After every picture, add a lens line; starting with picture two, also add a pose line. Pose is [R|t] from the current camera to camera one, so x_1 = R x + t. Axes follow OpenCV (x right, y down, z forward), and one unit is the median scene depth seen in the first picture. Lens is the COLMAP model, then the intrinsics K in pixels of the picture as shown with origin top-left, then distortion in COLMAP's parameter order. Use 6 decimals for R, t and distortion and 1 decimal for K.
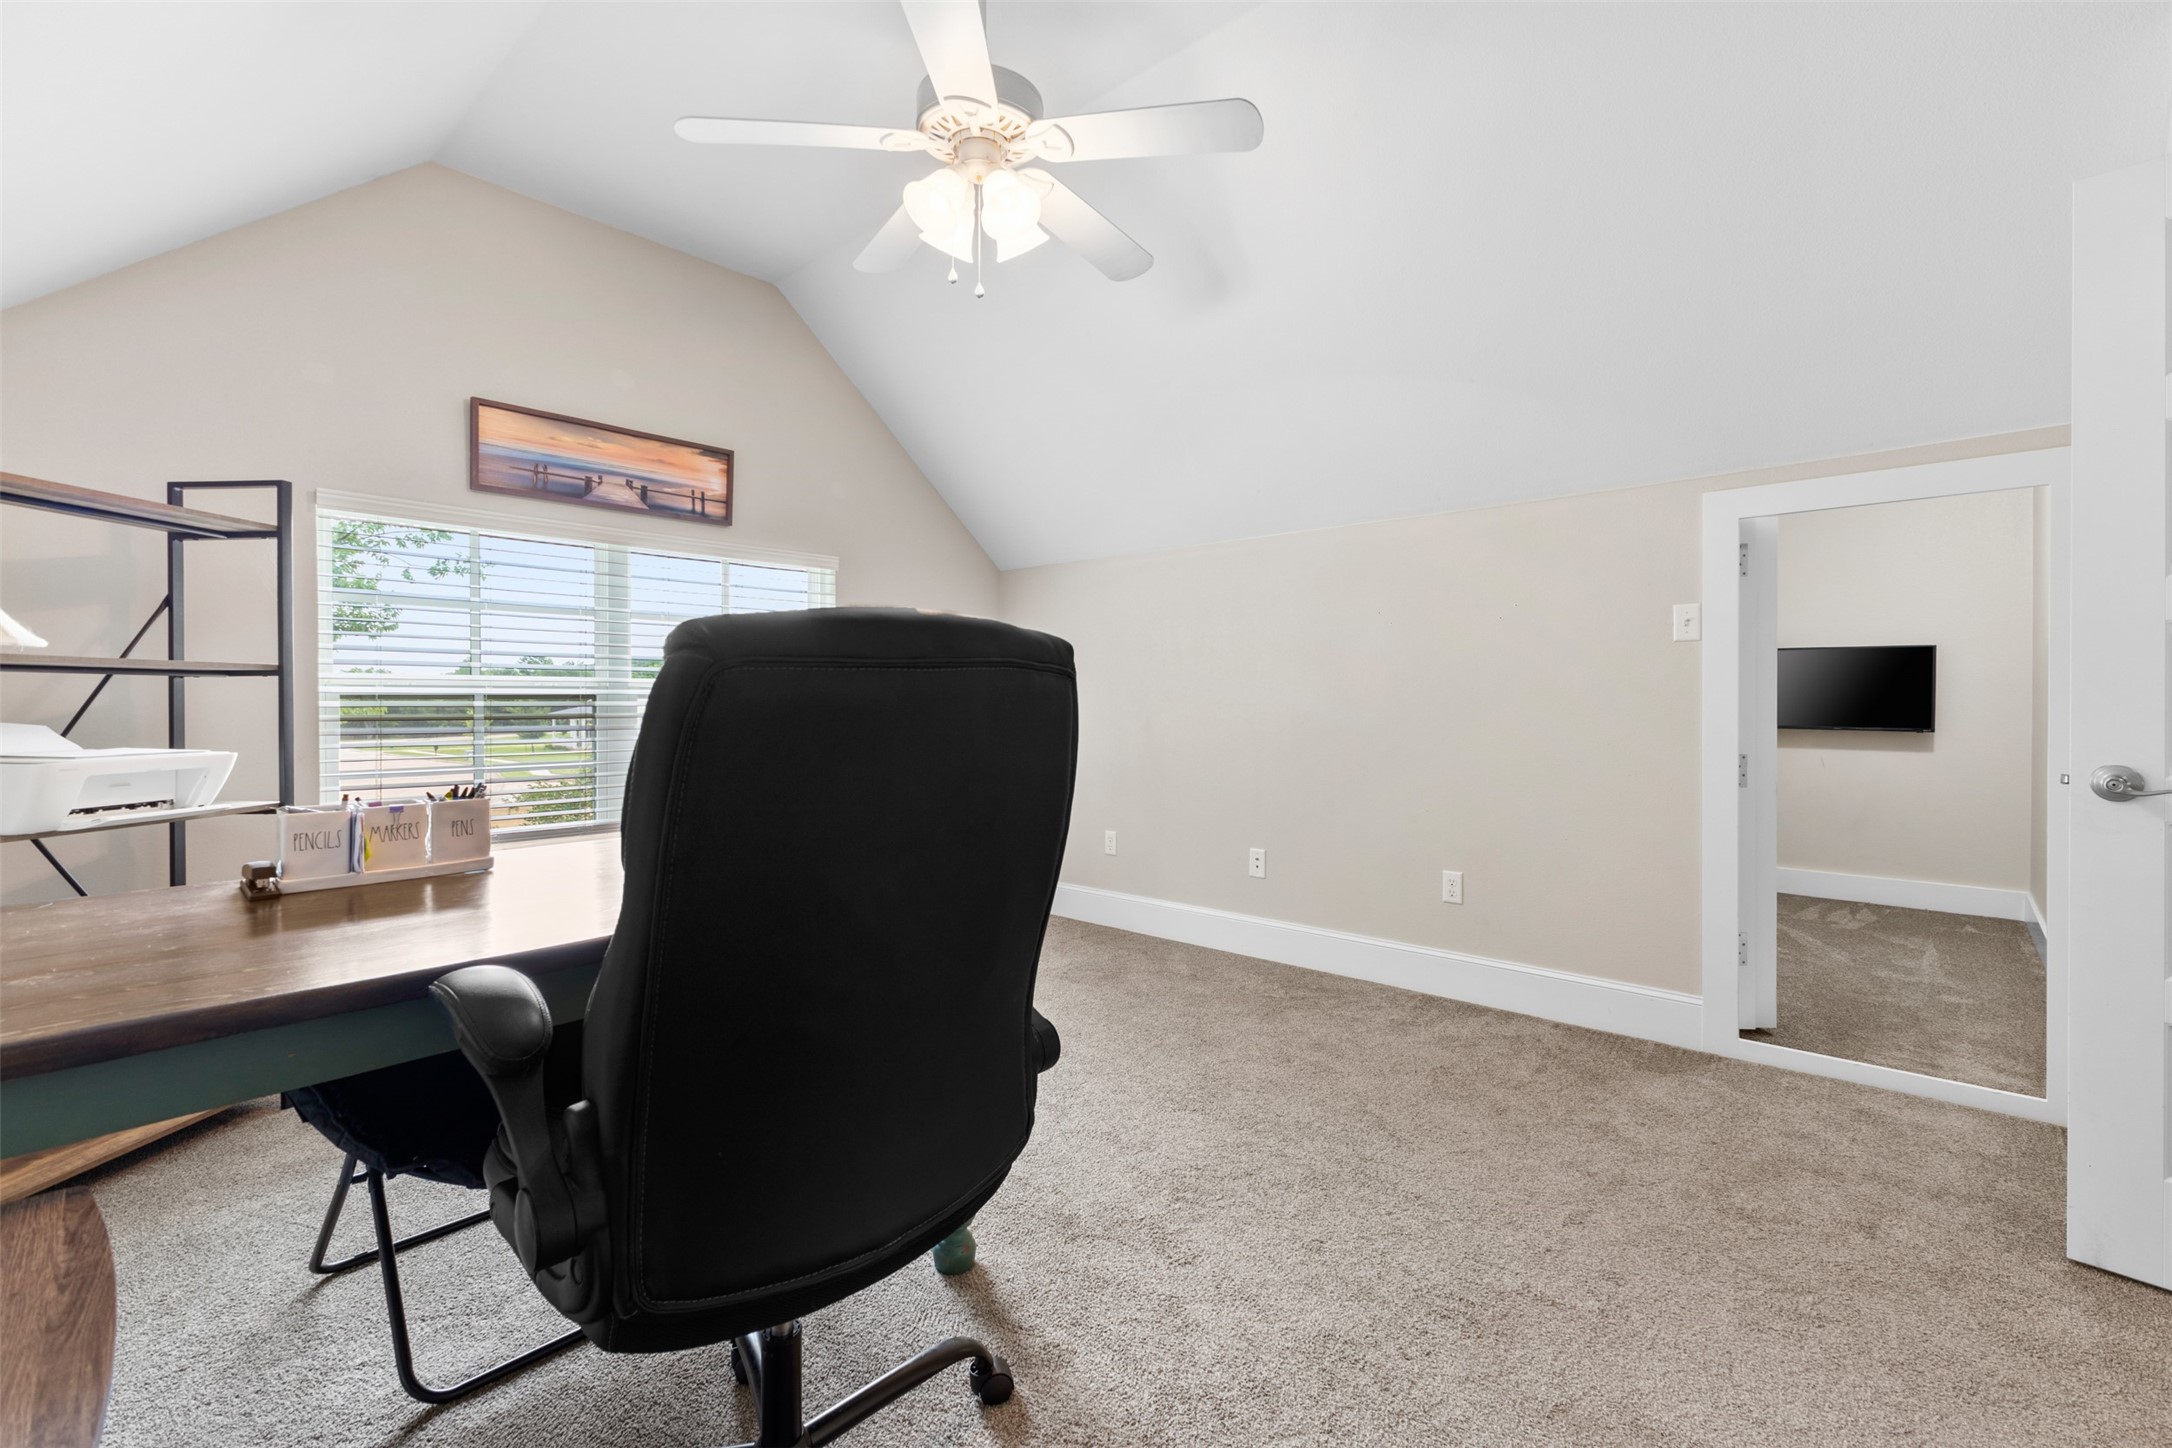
lens RADIAL K [[982.5, 0, 1088.0], [0, 982.5, 707.7], [0, 0, 1]] dist [0.001242, 0.000399]
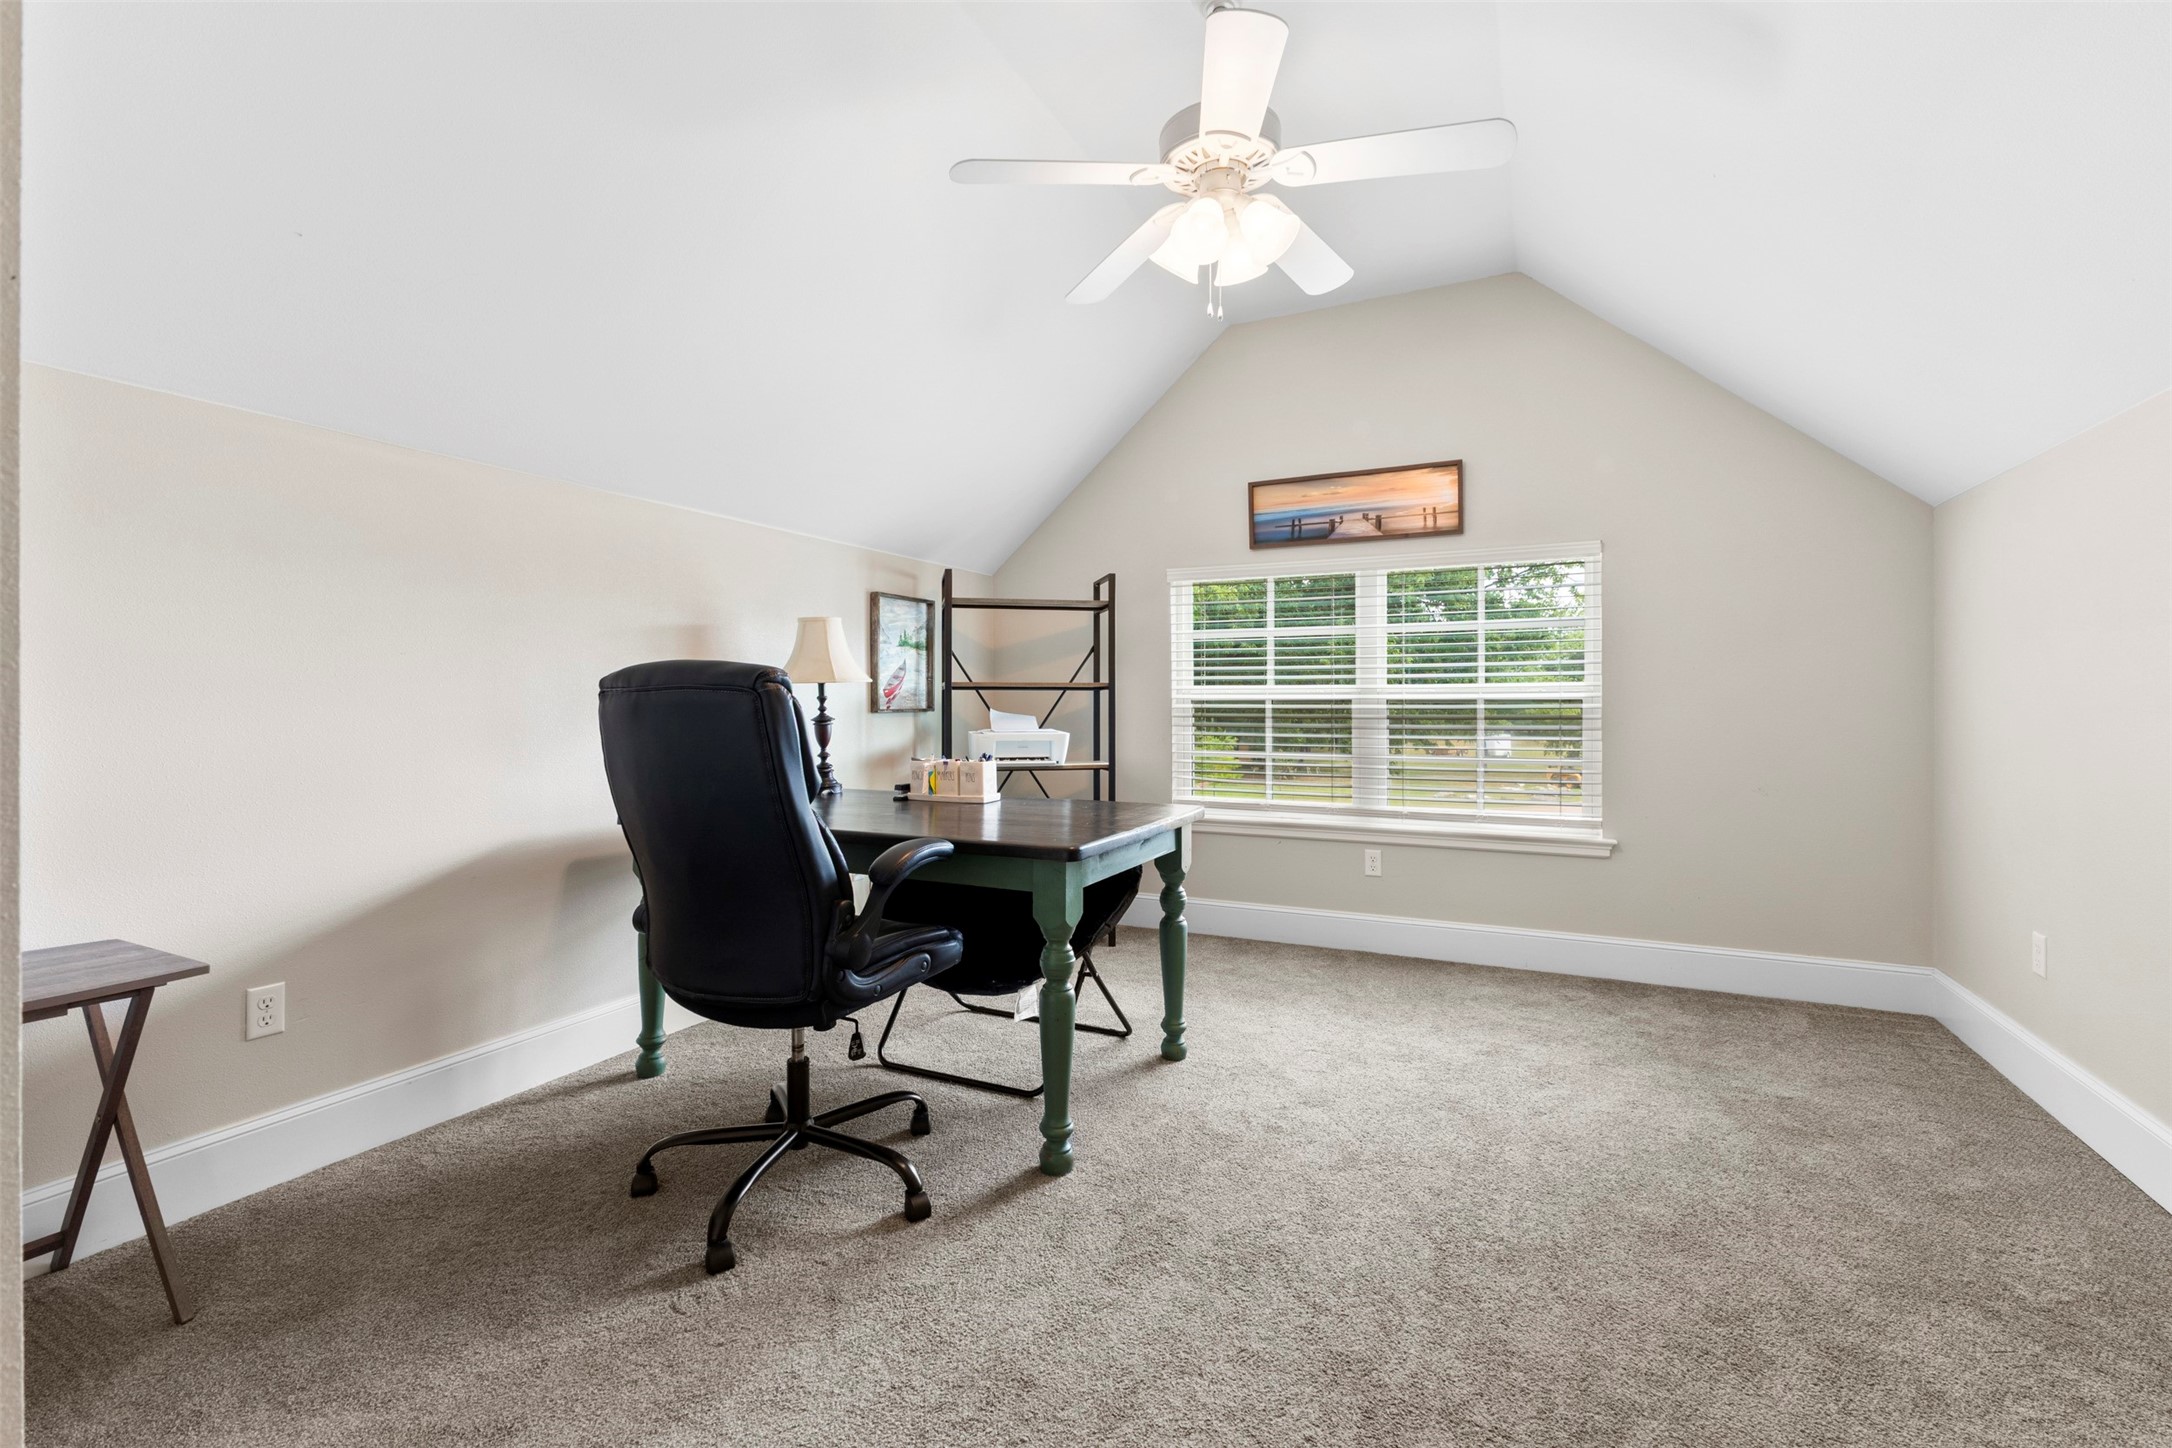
lens RADIAL K [[982.5, 0, 1092.8], [0, 982.5, 721.5], [0, 0, 1]] dist [0.001242, 0.000399]
pose [[0.226206, 0.020373, -0.973866, 0.606280], [-0.007241, 0.999789, 0.019233, -0.007765], [0.974053, 0.002701, 0.226306, 0.441239]]
